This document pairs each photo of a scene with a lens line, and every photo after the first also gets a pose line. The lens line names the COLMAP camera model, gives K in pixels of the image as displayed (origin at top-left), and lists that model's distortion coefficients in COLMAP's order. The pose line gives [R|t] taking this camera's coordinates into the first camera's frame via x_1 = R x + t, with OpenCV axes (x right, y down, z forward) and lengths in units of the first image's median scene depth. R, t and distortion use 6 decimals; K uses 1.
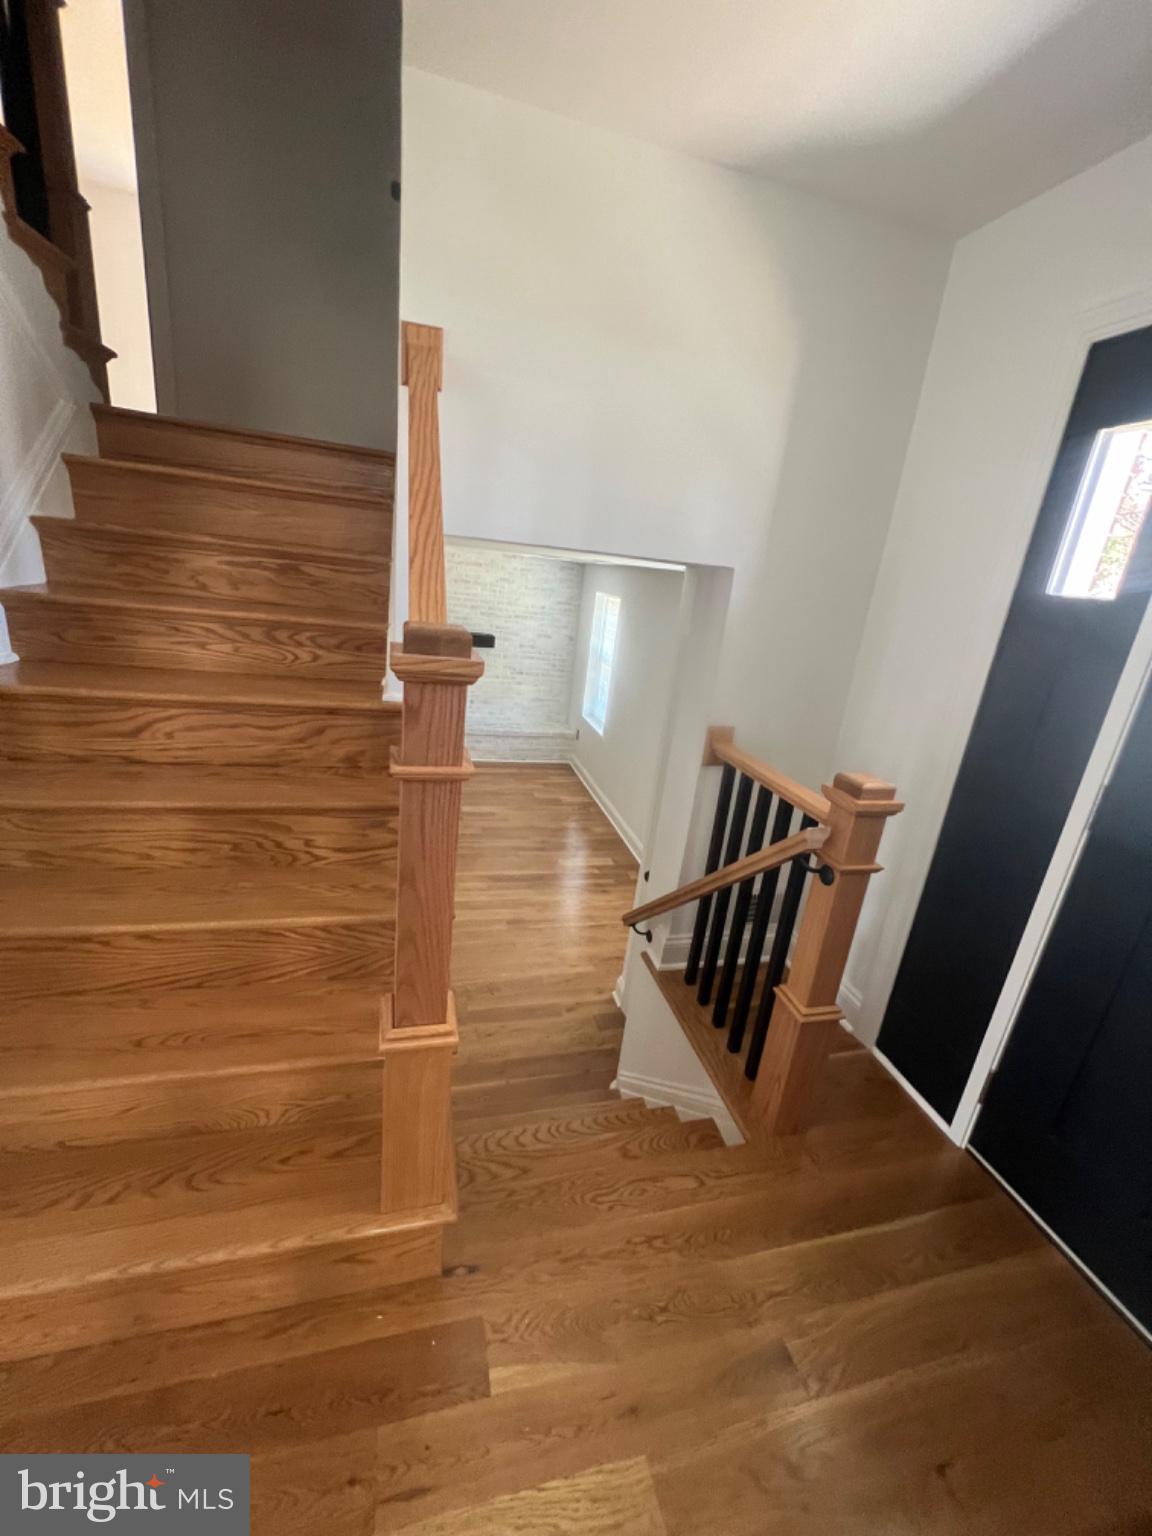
lens RADIAL K [[613.4, 0, 577.6], [0, 613.4, 764.9], [0, 0, 1]] dist [-0.000998, 0.000511]
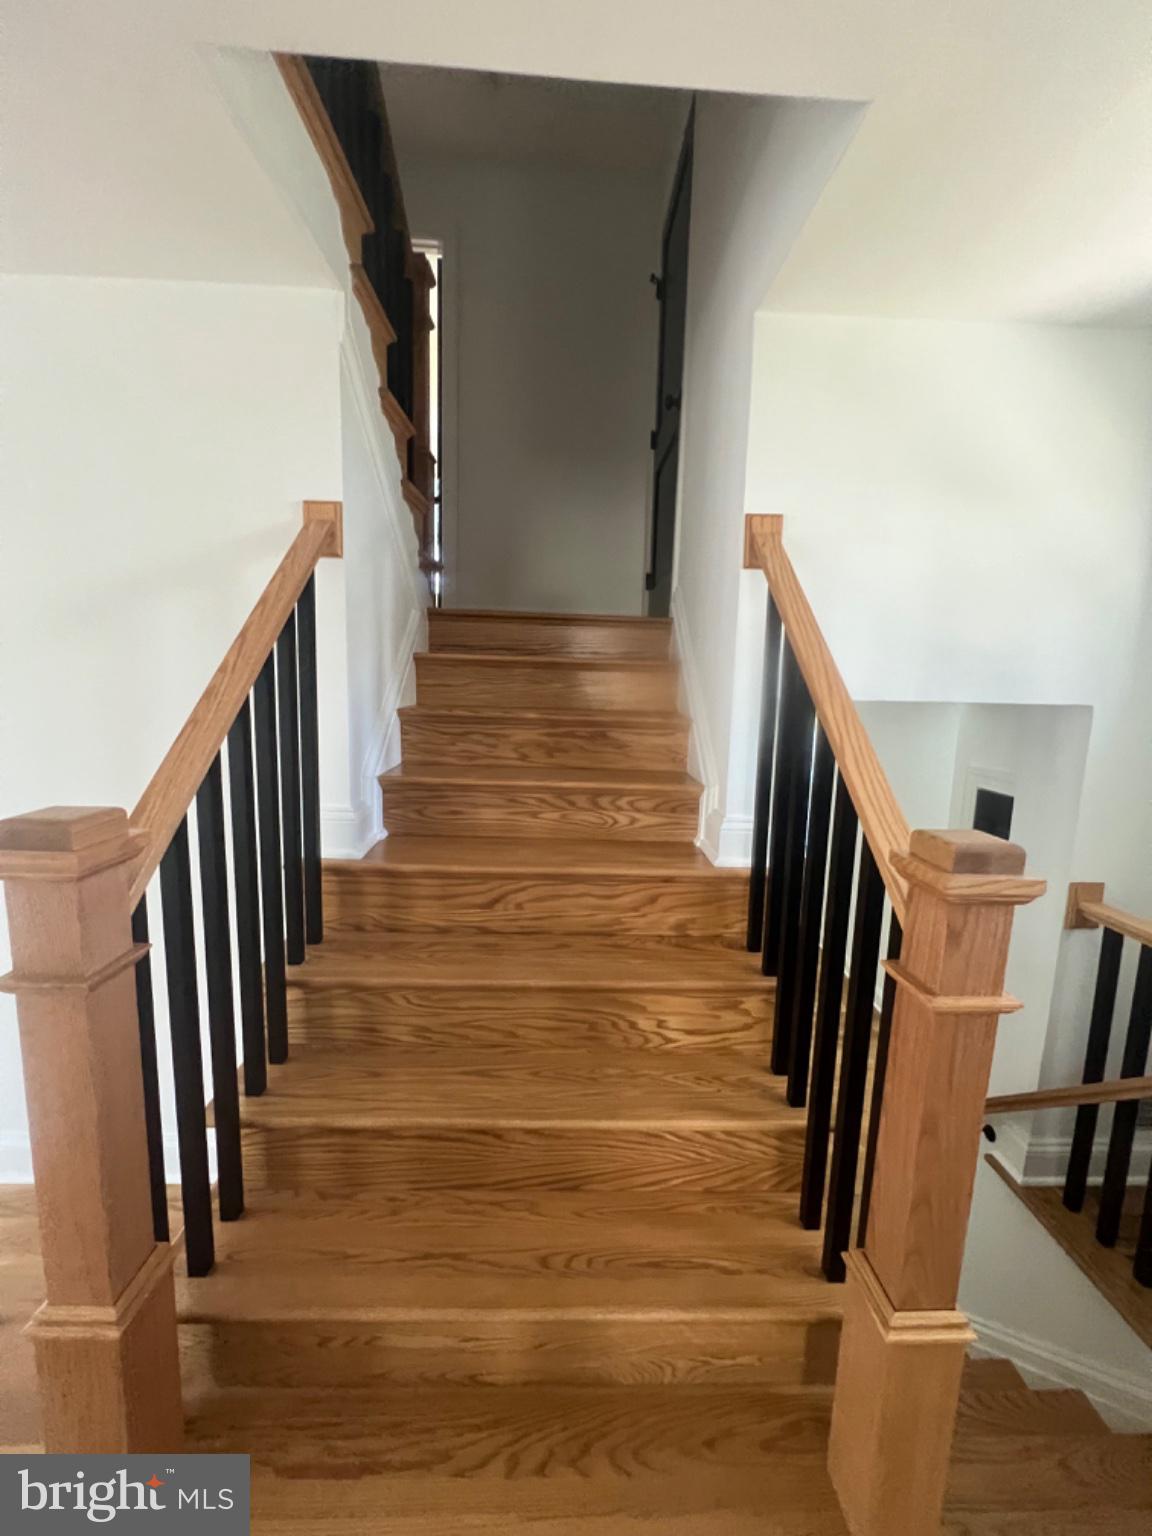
lens RADIAL K [[613.4, 0, 578.3], [0, 613.4, 764.6], [0, 0, 1]] dist [-0.000998, 0.000511]
pose [[0.970766, -0.049737, -0.234819, -0.321432], [0.006111, 0.983100, -0.182968, -0.095933], [0.239951, 0.176184, 0.954664, -0.012136]]
